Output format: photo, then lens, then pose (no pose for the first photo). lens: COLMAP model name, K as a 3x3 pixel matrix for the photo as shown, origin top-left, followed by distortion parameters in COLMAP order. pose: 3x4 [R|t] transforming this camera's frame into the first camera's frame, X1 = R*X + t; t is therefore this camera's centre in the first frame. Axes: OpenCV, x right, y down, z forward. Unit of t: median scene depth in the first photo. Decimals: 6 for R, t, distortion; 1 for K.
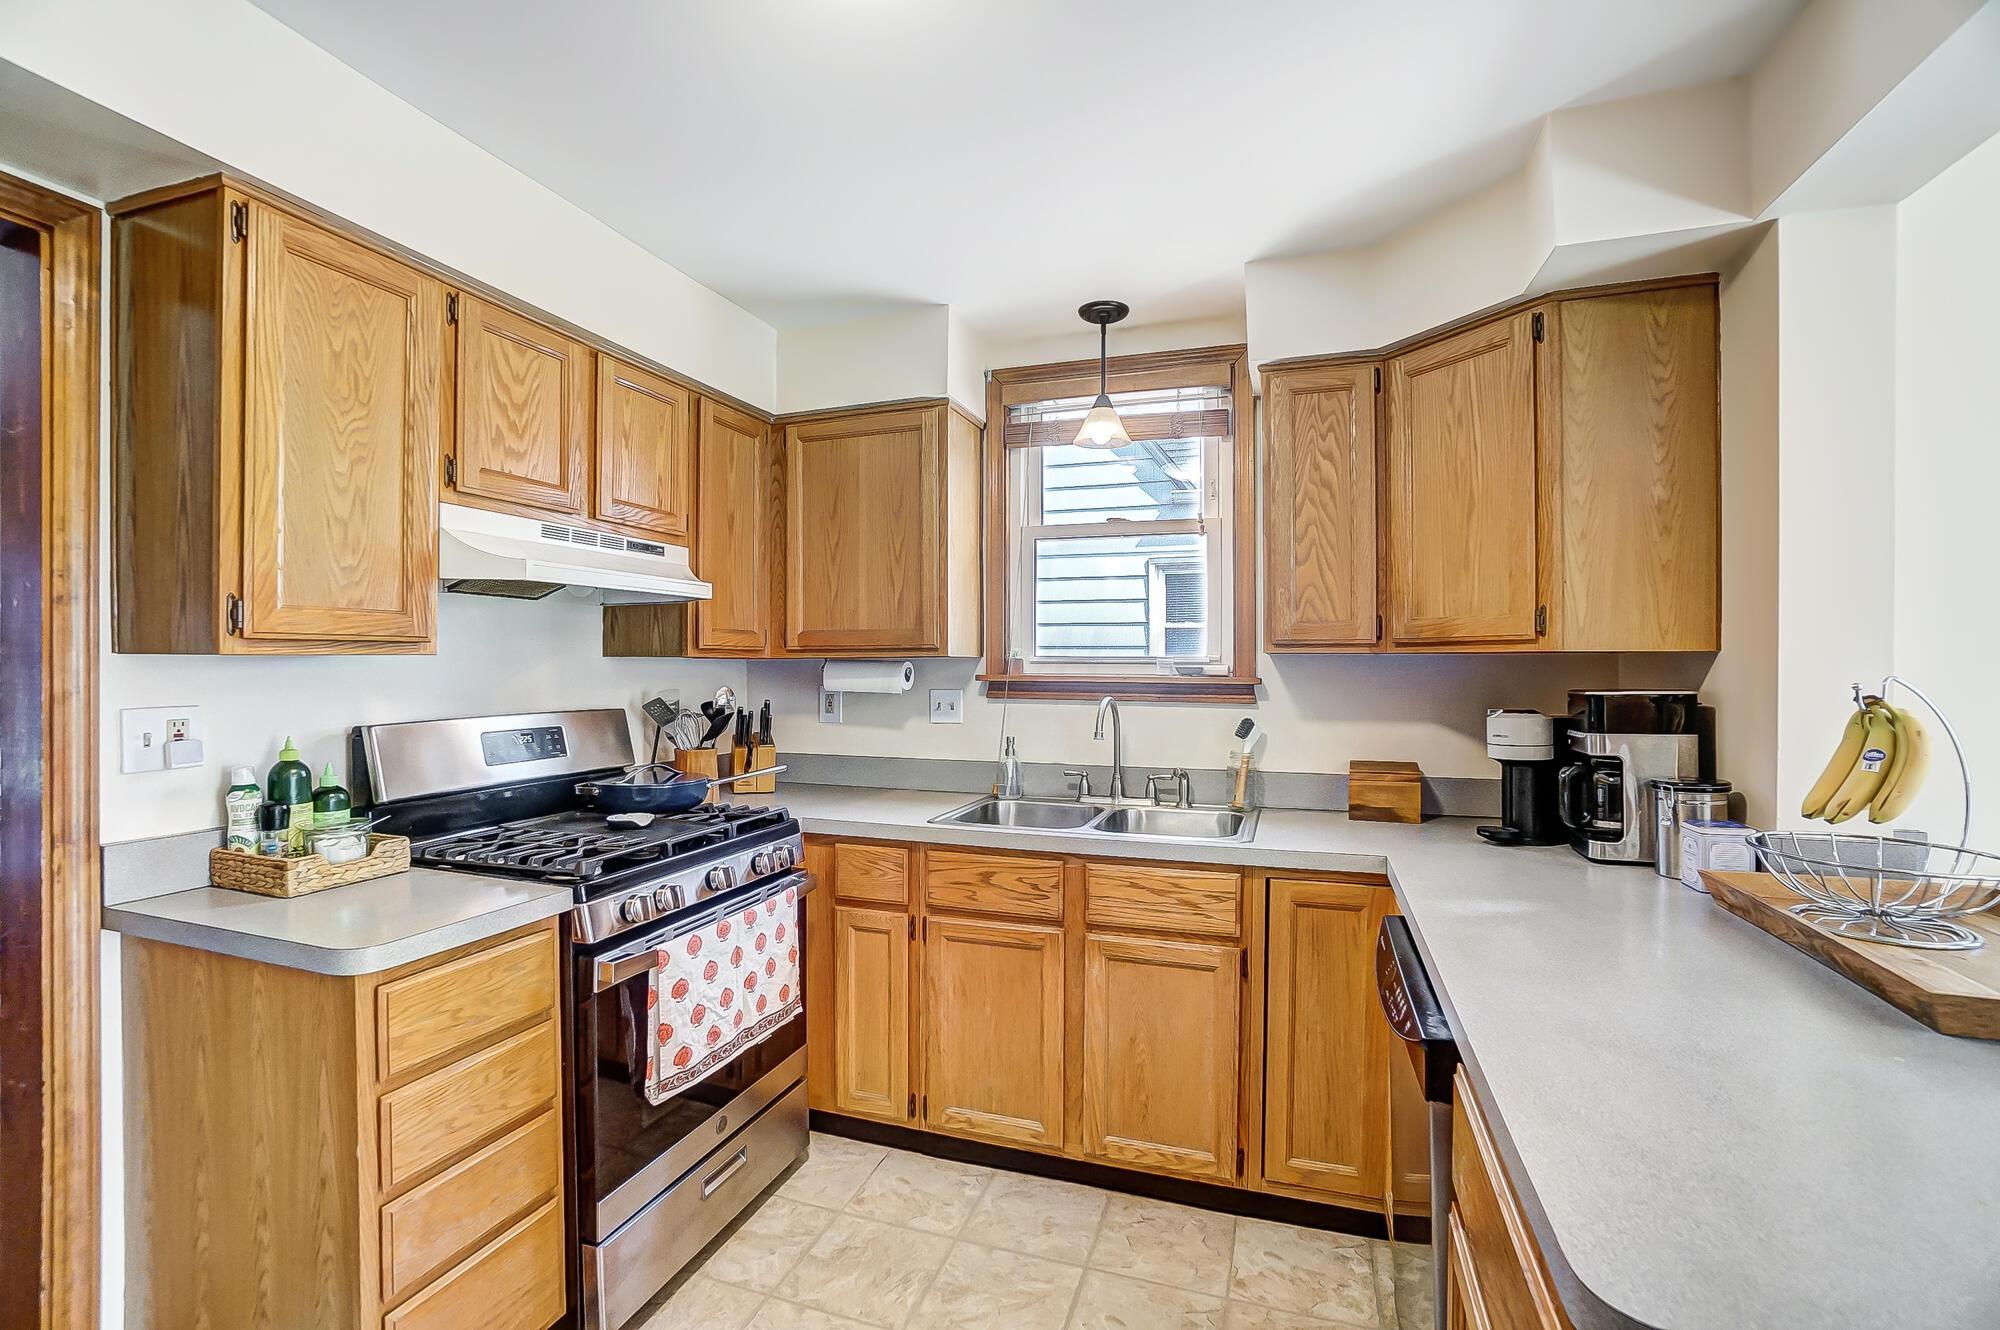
lens RADIAL K [[885.3, 0, 1000.0], [0, 885.3, 665.0], [0, 0, 1]] dist [-0.068339, 0.024433]
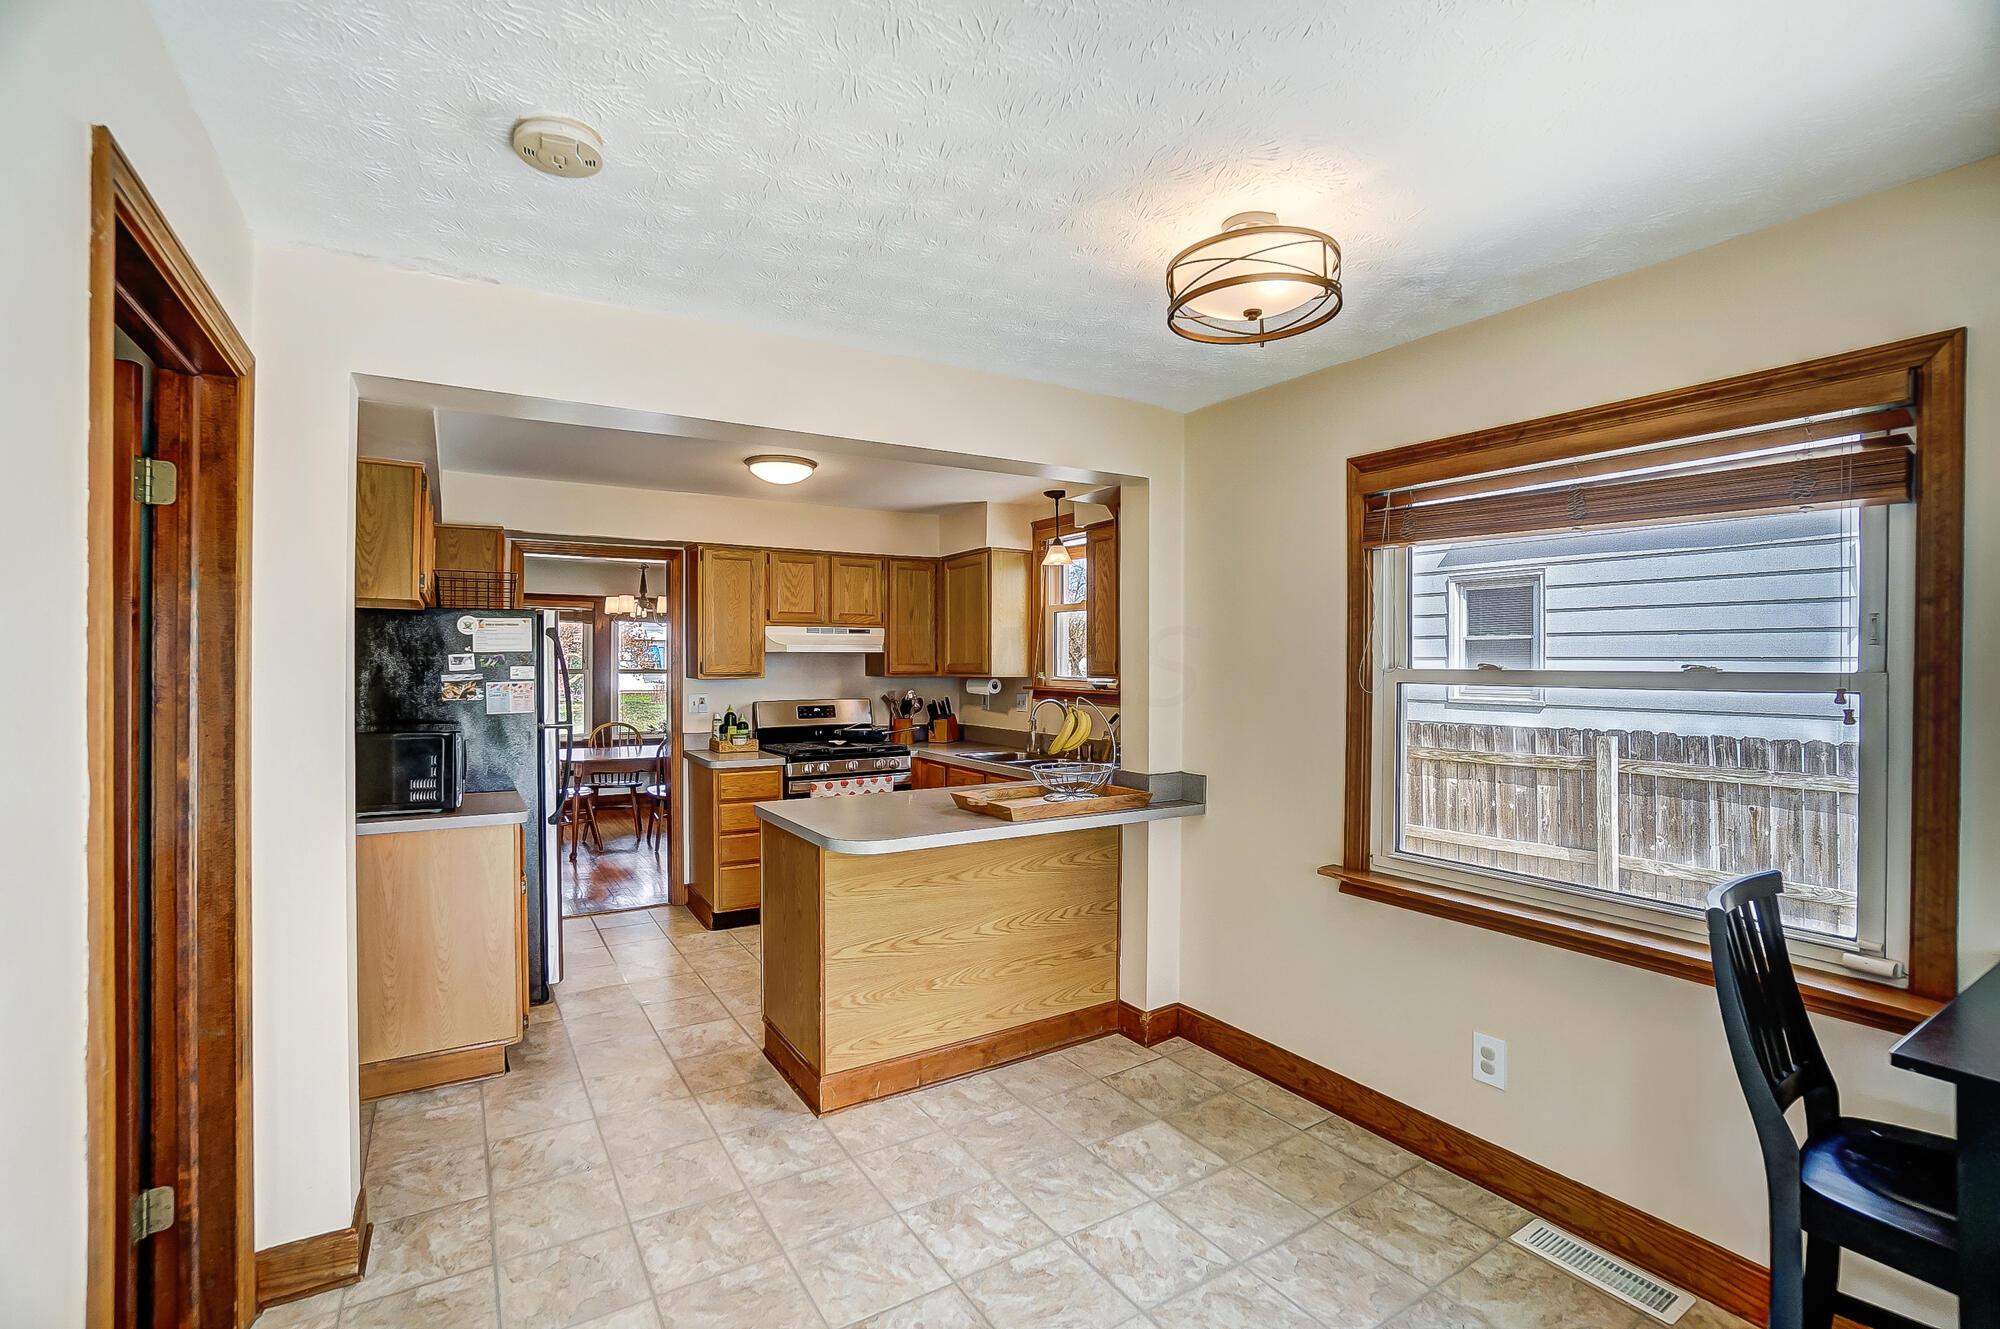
lens RADIAL K [[885.3, 0, 1000.0], [0, 885.3, 664.5], [0, 0, 1]] dist [-0.068339, 0.024433]
pose [[0.777922, 0.001053, -0.628361, 1.322746], [-0.000344, 0.999999, 0.001250, -0.044143], [0.628361, -0.000756, 0.777921, -0.591615]]
